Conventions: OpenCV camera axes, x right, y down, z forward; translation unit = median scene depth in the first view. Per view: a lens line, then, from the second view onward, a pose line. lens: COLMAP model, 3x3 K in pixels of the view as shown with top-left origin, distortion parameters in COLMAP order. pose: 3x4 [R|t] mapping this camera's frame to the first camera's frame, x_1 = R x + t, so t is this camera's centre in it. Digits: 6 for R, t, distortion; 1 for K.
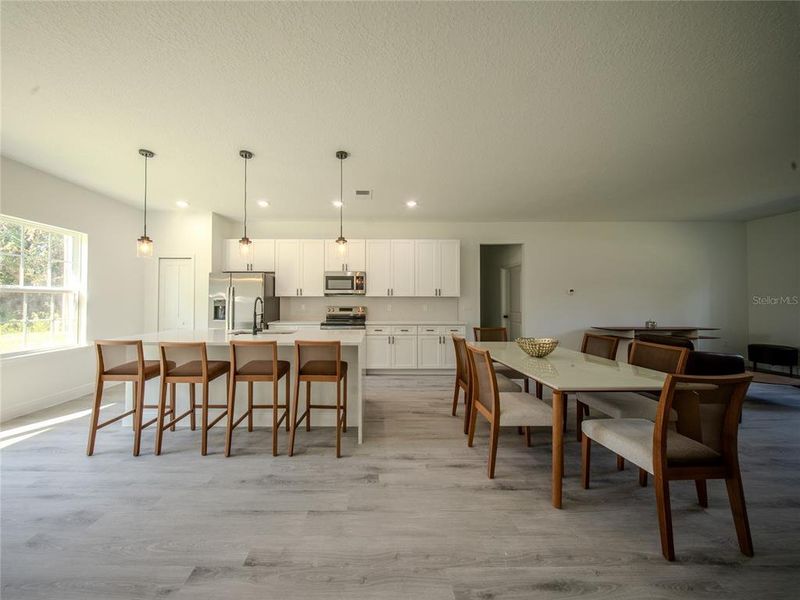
lens RADIAL K [[271.2, 0, 378.6], [0, 271.2, 296.0], [0, 0, 1]] dist [0.011784, -0.005855]
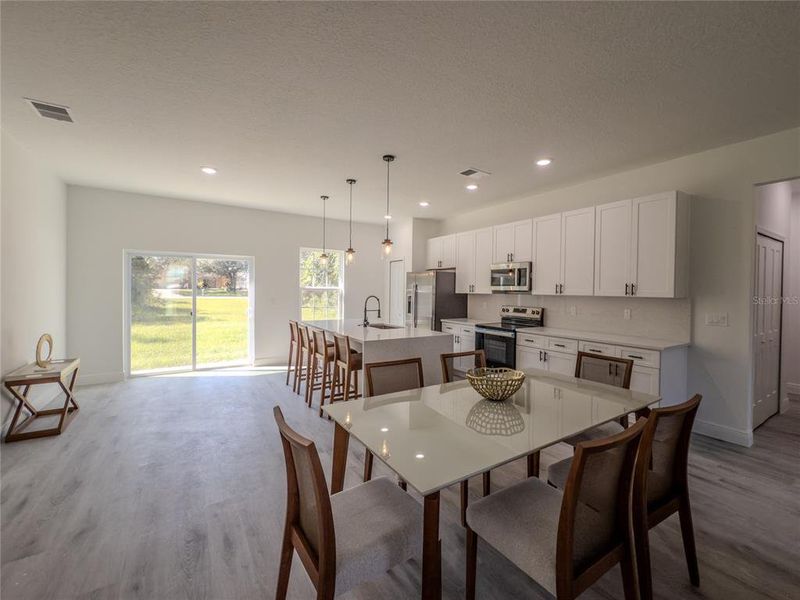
lens RADIAL K [[350.0, 0, 429.9], [0, 350.0, 292.8], [0, 0, 1]] dist [0.008118, 0.000070]
pose [[0.582655, 0.010620, -0.812650, 0.535044], [0.003230, 0.999876, 0.015383, -0.018079], [0.812713, -0.011588, 0.582548, 0.186061]]
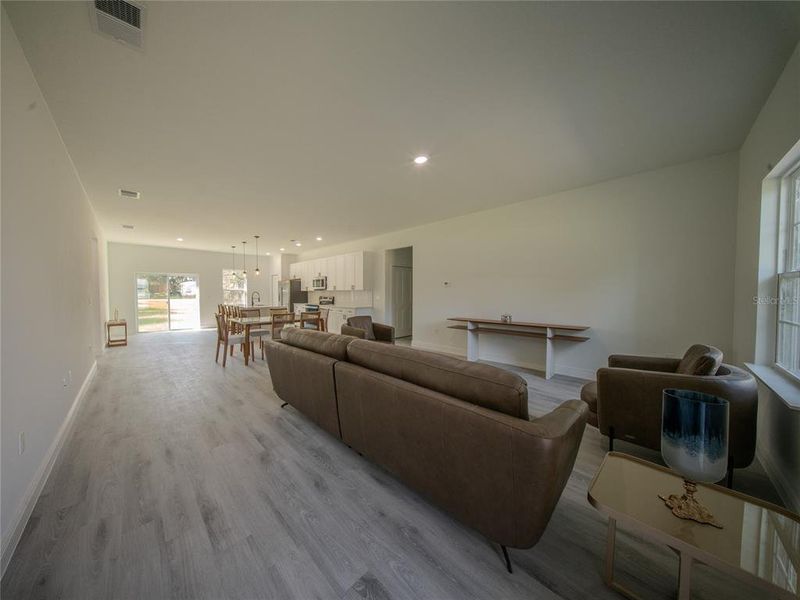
lens RADIAL K [[264.1, 0, 350.7], [0, 264.1, 299.7], [0, 0, 1]] dist [0.000402, -0.000279]
pose [[0.648658, 0.015795, -0.760916, 1.239576], [0.017478, 0.999212, 0.035641, 0.002512], [0.760880, -0.036418, 0.647870, 0.014794]]
